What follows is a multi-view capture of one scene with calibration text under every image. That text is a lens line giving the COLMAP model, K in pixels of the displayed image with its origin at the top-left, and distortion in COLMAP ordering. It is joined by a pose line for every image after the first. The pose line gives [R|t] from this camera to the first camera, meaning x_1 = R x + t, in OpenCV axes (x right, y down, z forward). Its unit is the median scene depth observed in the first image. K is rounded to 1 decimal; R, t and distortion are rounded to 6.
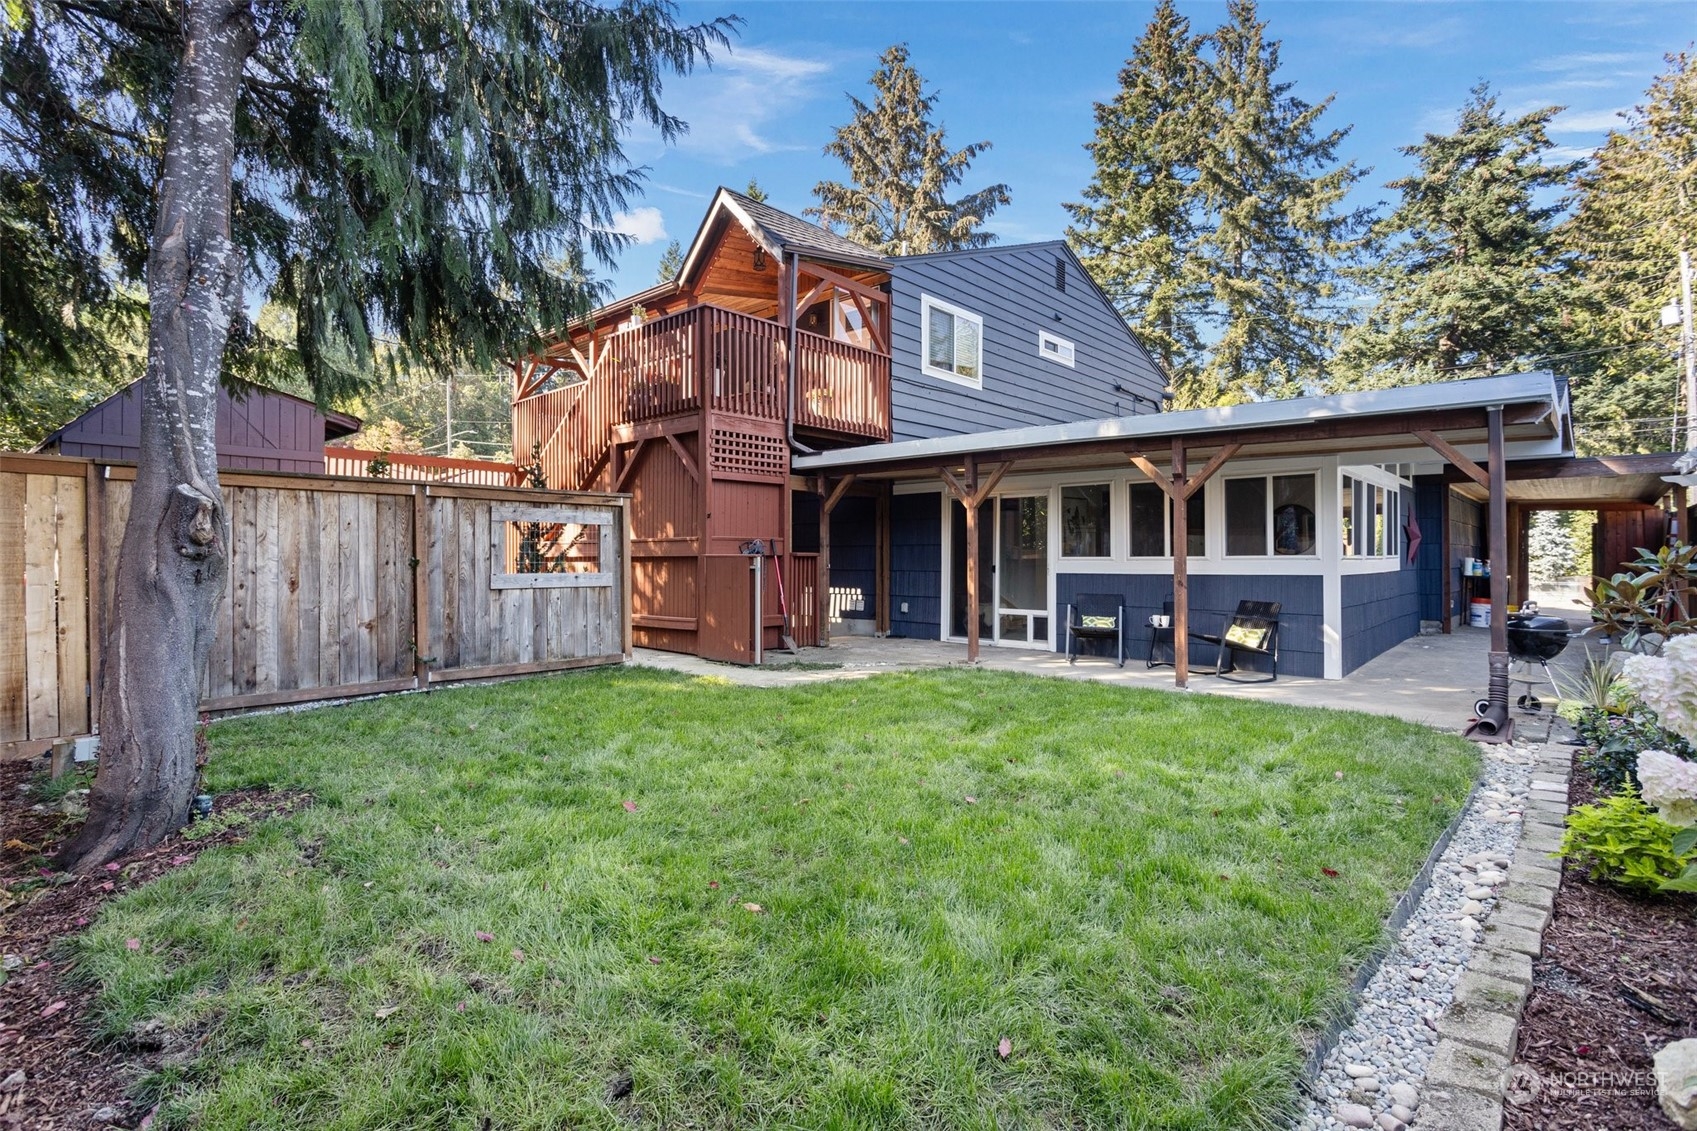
lens RADIAL K [[833.6, 0, 848.6], [0, 833.6, 563.7], [0, 0, 1]] dist [0.001033, 0.000113]
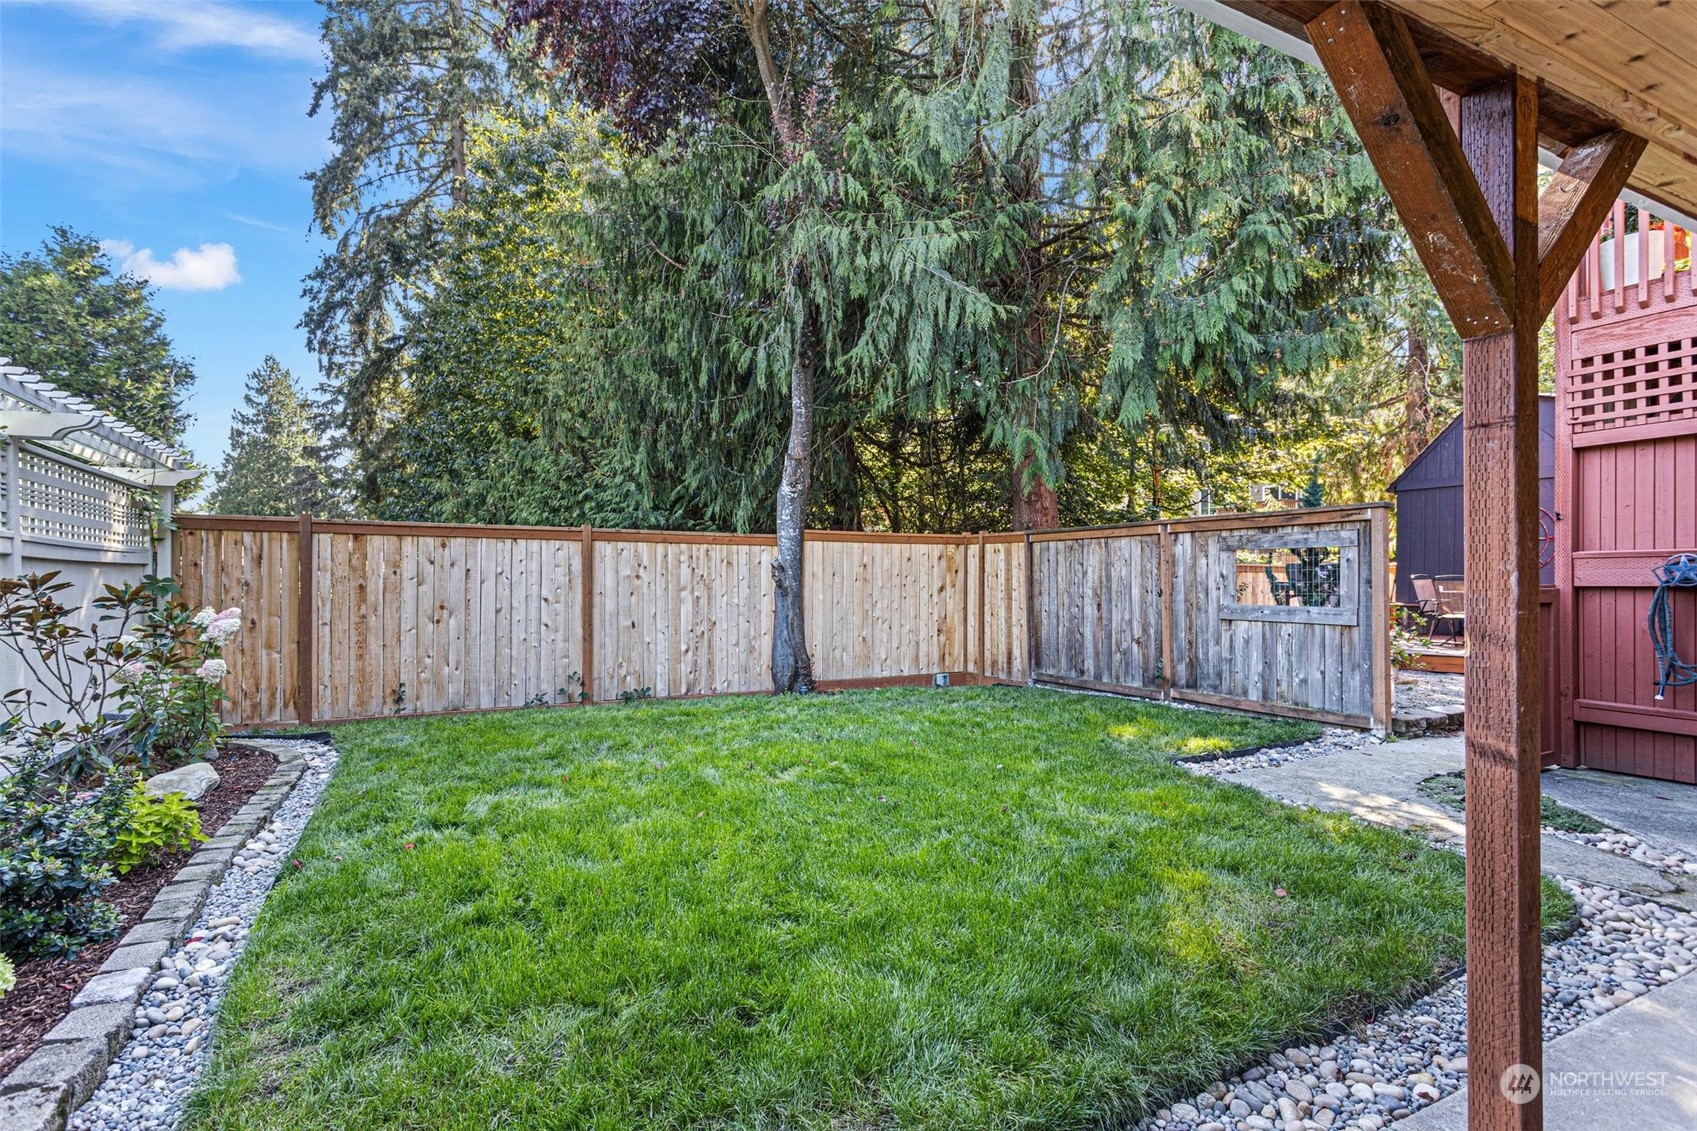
lens RADIAL K [[833.6, 0, 845.6], [0, 833.6, 574.2], [0, 0, 1]] dist [0.001033, 0.000113]
pose [[-0.360320, -0.002652, -0.932825, 0.691311], [0.001333, 0.999993, -0.003358, -0.021138], [0.932828, -0.002453, -0.360314, 0.965203]]
